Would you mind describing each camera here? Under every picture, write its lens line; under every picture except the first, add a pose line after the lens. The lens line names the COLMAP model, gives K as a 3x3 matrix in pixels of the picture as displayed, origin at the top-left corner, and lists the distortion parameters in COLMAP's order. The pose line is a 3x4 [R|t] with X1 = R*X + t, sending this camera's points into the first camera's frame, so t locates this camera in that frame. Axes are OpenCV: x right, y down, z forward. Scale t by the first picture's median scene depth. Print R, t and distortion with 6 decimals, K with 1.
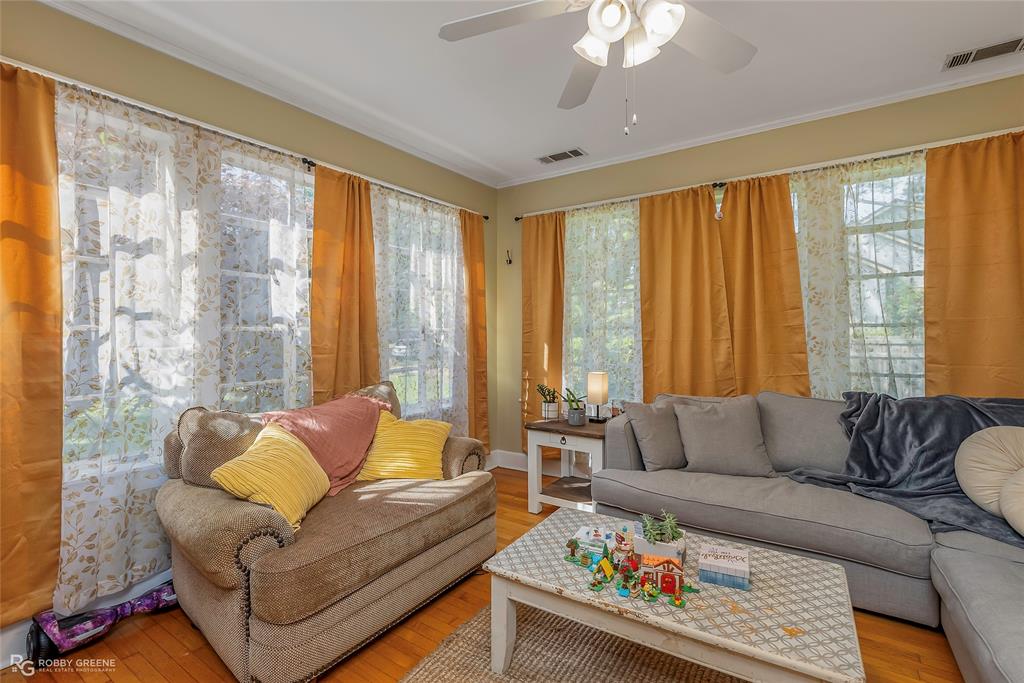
lens RADIAL K [[468.2, 0, 516.4], [0, 468.2, 325.6], [0, 0, 1]] dist [-0.008676, 0.003746]
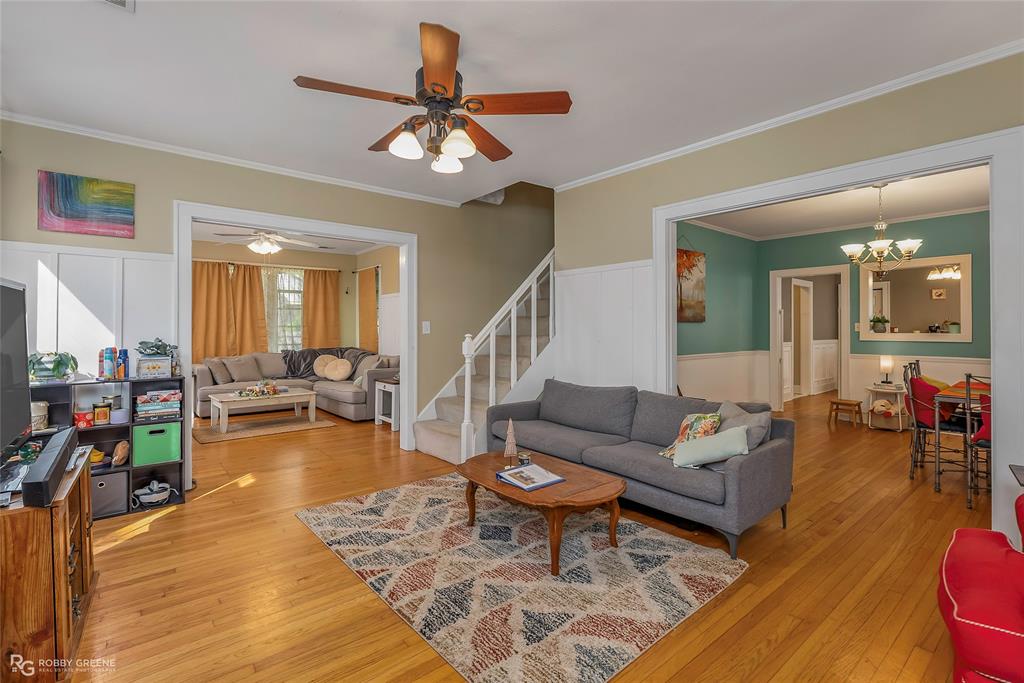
lens RADIAL K [[468.2, 0, 508.2], [0, 468.2, 322.3], [0, 0, 1]] dist [-0.008676, 0.003746]
pose [[0.297222, 0.016817, 0.954660, -1.621019], [-0.013458, 0.999819, -0.013422, -0.005867], [-0.954714, -0.008859, 0.297394, -1.172876]]
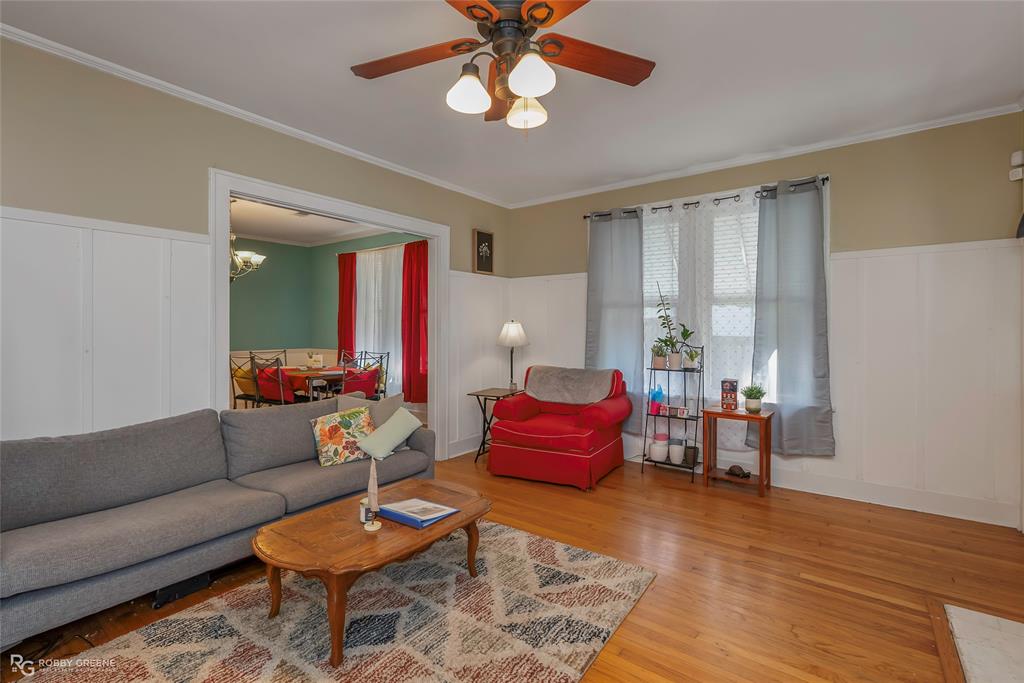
lens RADIAL K [[468.2, 0, 517.6], [0, 468.2, 328.5], [0, 0, 1]] dist [-0.008676, 0.003746]
pose [[-0.998522, 0.005901, 0.054032, -0.875590], [0.005340, 0.999931, -0.010509, 0.002057], [-0.054090, -0.010205, -0.998484, -0.123258]]
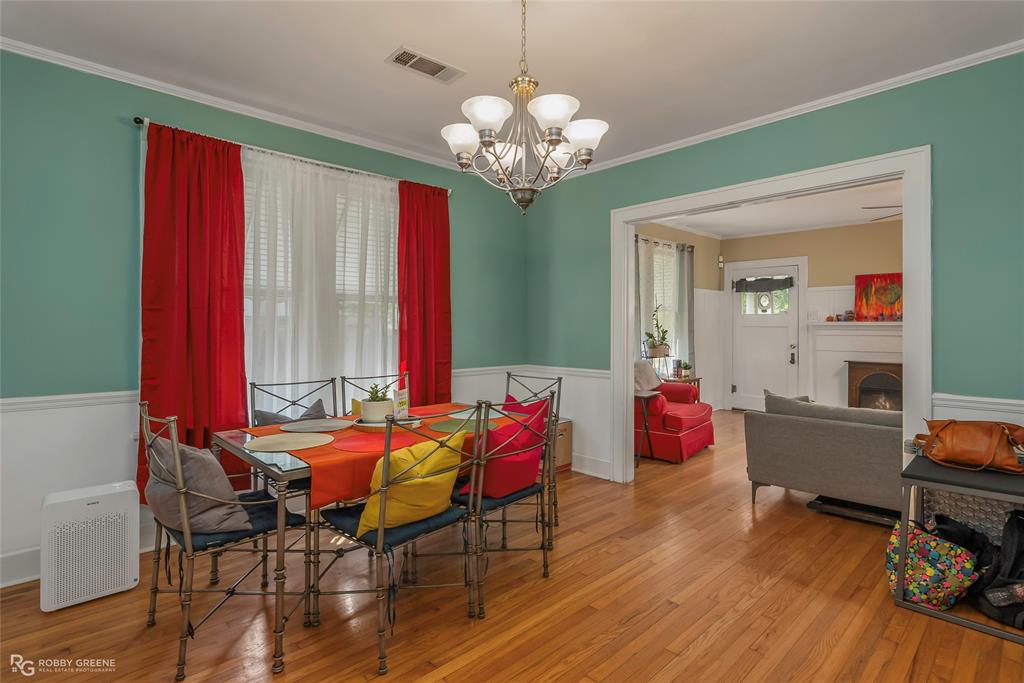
lens RADIAL K [[503.5, 0, 512.9], [0, 503.5, 326.7], [0, 0, 1]] dist [-0.001959, -0.000006]
pose [[-0.235215, 0.001969, -0.971941, 1.151873], [0.010619, 0.999943, -0.000544, -0.020906], [0.971885, -0.010449, -0.235223, -1.785111]]
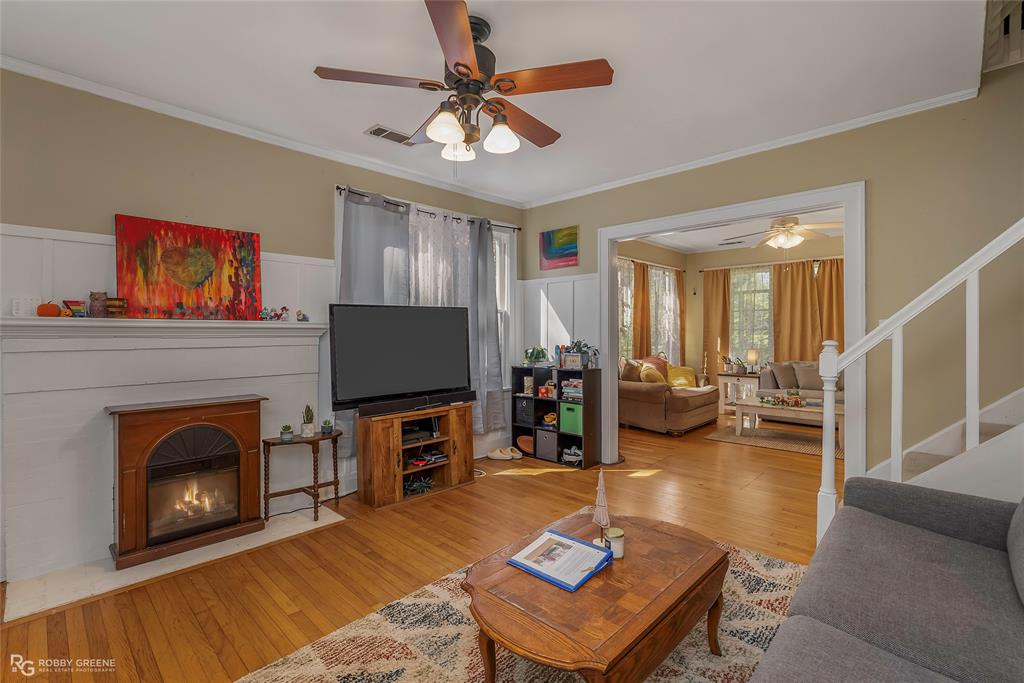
lens RADIAL K [[468.2, 0, 518.9], [0, 468.2, 333.2], [0, 0, 1]] dist [-0.008676, 0.003746]
pose [[0.983520, 0.003948, -0.180757, -0.597089], [-0.000944, 0.999860, 0.016699, -0.015182], [0.180797, -0.016253, 0.983386, -1.567760]]
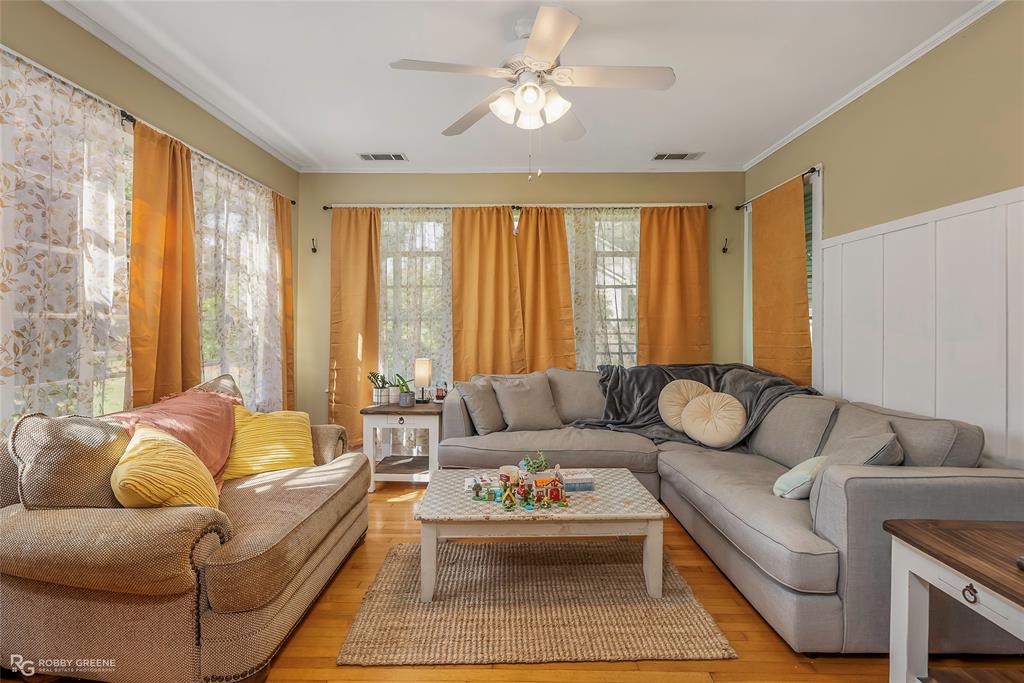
lens RADIAL K [[468.2, 0, 518.7], [0, 468.2, 324.1], [0, 0, 1]] dist [-0.008676, 0.003746]
pose [[0.834038, 0.006020, 0.551674, -0.318978], [-0.014465, 0.999835, 0.010958, 0.001141], [-0.551517, -0.017120, 0.833988, -0.083998]]
